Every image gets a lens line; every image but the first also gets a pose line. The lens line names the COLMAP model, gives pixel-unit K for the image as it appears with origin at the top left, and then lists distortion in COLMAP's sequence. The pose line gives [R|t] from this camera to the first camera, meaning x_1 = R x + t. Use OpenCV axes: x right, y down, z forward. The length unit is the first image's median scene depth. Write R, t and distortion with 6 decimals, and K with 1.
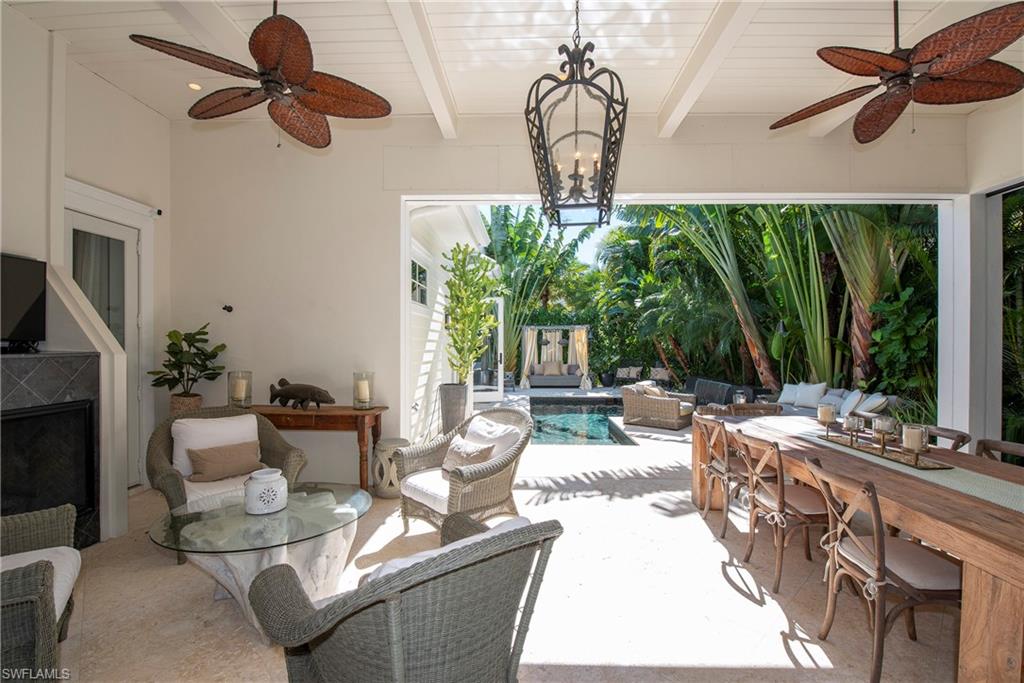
lens RADIAL K [[444.7, 0, 518.4], [0, 444.7, 353.4], [0, 0, 1]] dist [-0.005853, -0.001054]
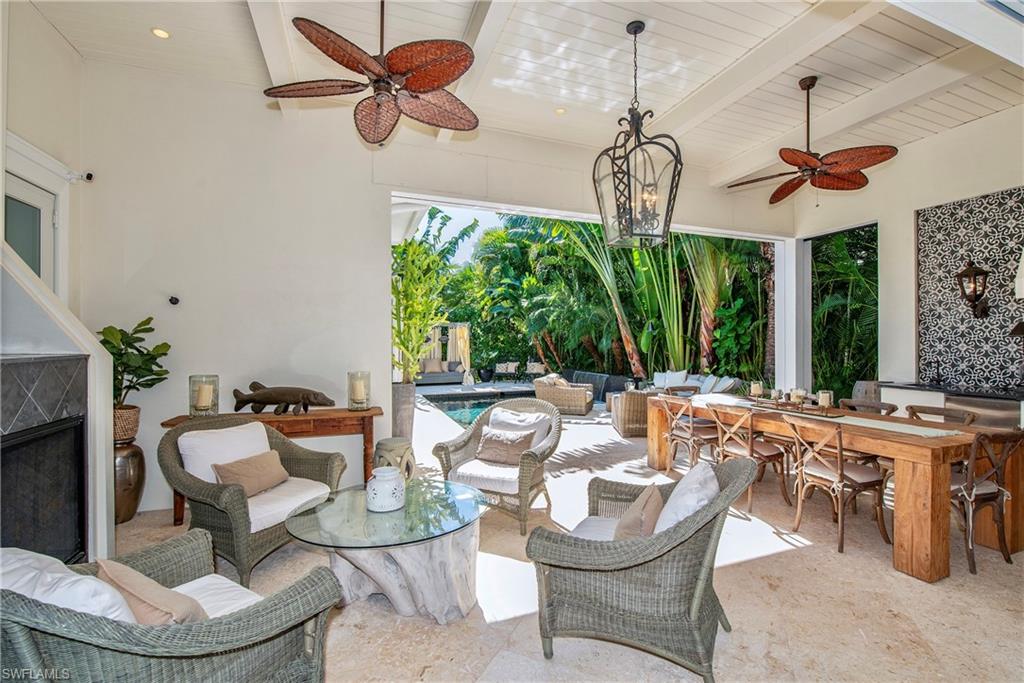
lens RADIAL K [[451.3, 0, 535.4], [0, 451.3, 349.2], [0, 0, 1]] dist [-0.002102, -0.000437]
pose [[0.917901, -0.011844, 0.396633, -0.186737], [0.012721, 0.999919, 0.000420, -0.000911], [-0.396606, 0.004660, 0.917977, -0.022128]]
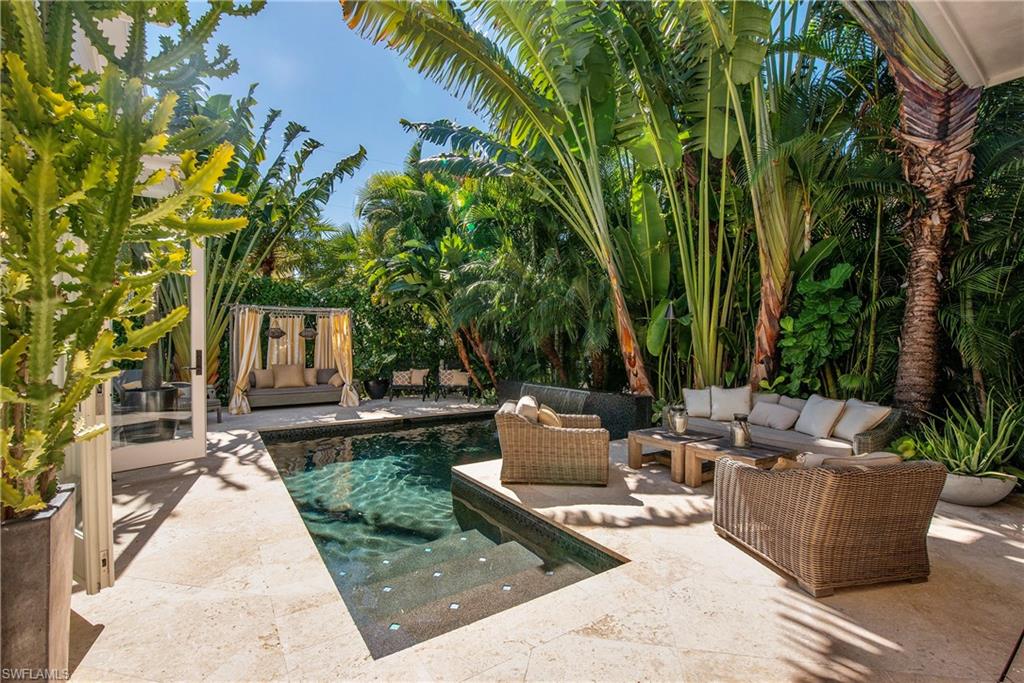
lens RADIAL K [[444.7, 0, 518.4], [0, 444.7, 353.4], [0, 0, 1]] dist [-0.005853, -0.001054]
pose [[0.810603, -0.010269, 0.585506, -0.045443], [0.008657, 0.999947, 0.005552, 0.003393], [-0.585532, 0.000569, 0.810649, 0.515676]]
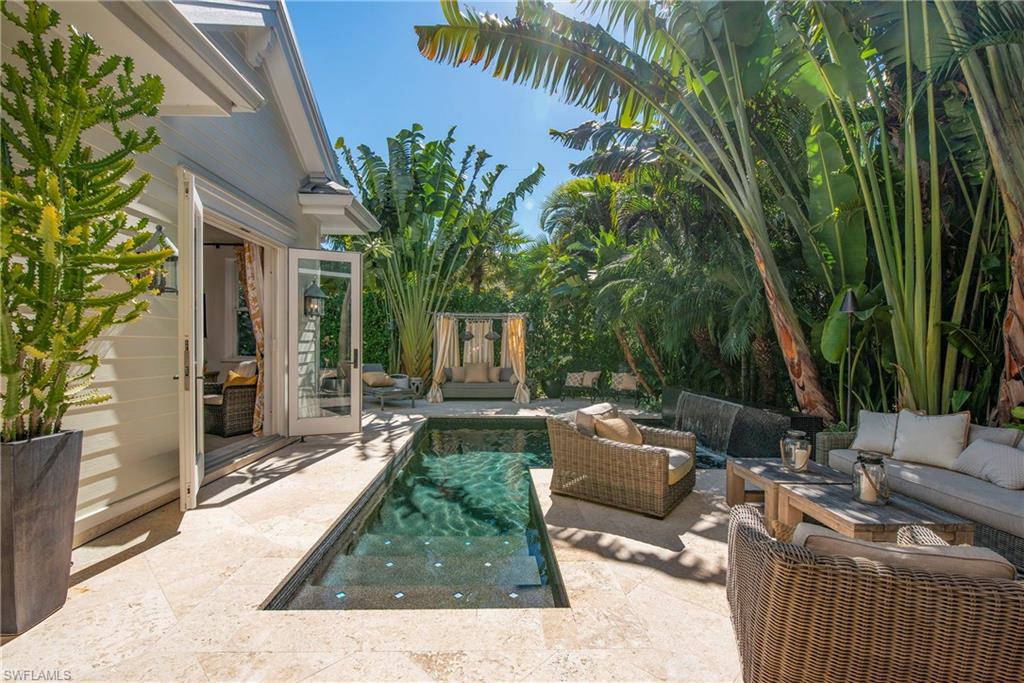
lens RADIAL K [[444.7, 0, 518.4], [0, 444.7, 353.4], [0, 0, 1]] dist [-0.005853, -0.001054]
pose [[0.997173, 0.007620, 0.074754, 0.147208], [-0.007557, 0.999971, -0.001117, 0.004968], [-0.074760, 0.000549, 0.997201, 0.468301]]
